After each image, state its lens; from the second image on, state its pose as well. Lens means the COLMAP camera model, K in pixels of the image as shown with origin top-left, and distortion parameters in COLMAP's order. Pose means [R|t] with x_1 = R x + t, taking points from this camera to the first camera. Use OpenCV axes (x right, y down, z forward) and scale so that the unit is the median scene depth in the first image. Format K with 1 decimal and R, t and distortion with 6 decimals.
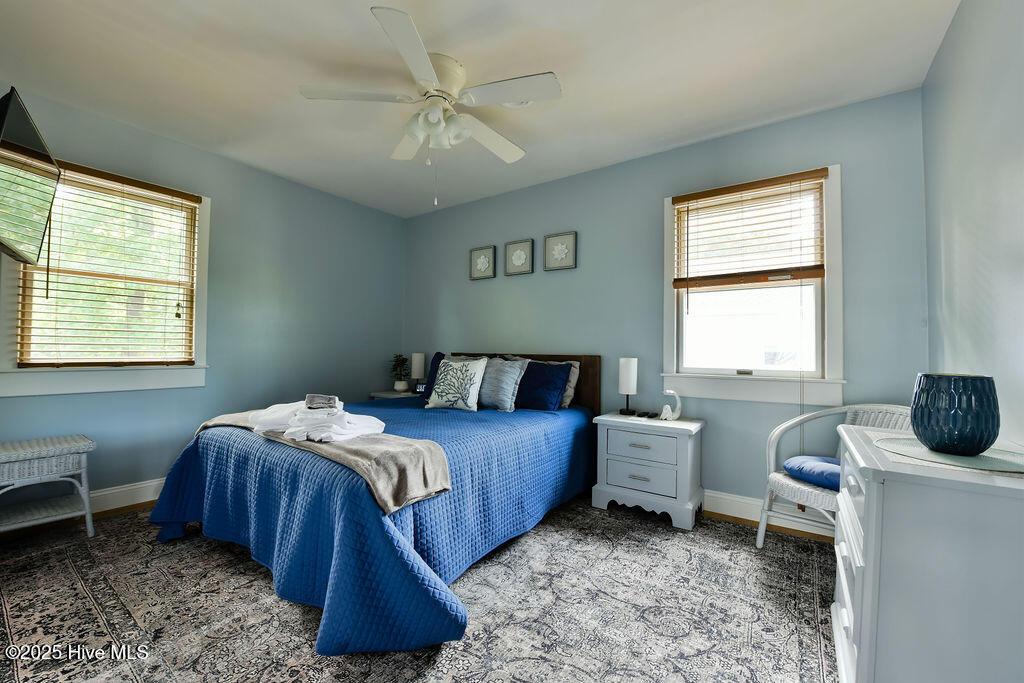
lens RADIAL K [[404.7, 0, 510.8], [0, 404.7, 342.4], [0, 0, 1]] dist [-0.021401, -0.001000]
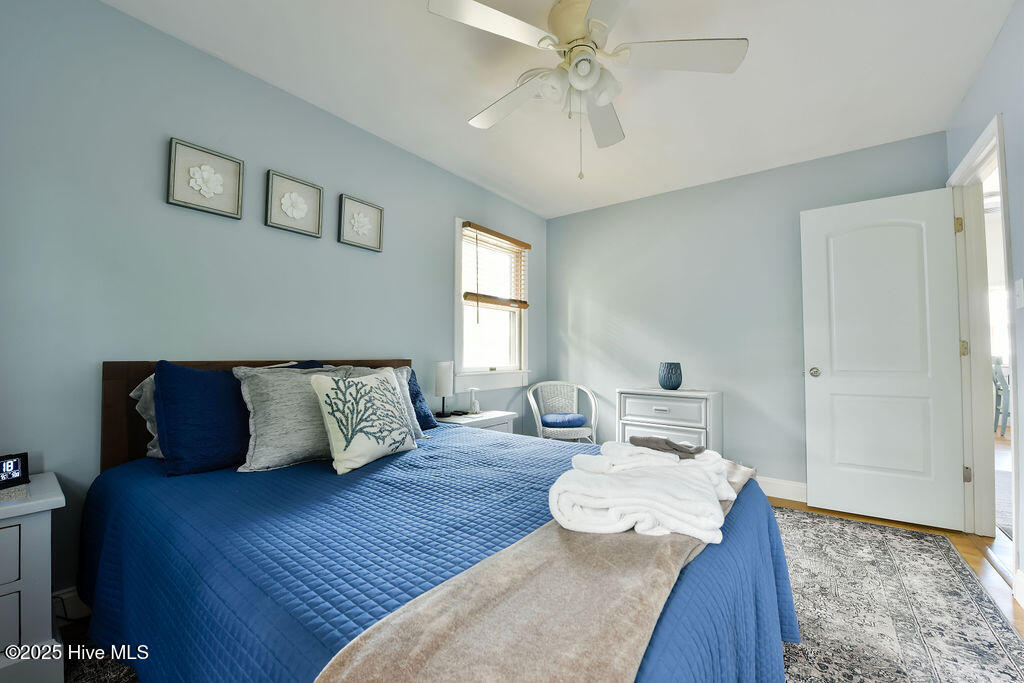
lens RADIAL K [[404.7, 0, 510.8], [0, 404.7, 342.4], [0, 0, 1]] dist [-0.021401, -0.001000]
pose [[0.034990, 0.018043, 0.999225, -0.731134], [-0.021423, 0.999621, -0.017300, 0.005853], [-0.999158, -0.020801, 0.035363, 0.809300]]
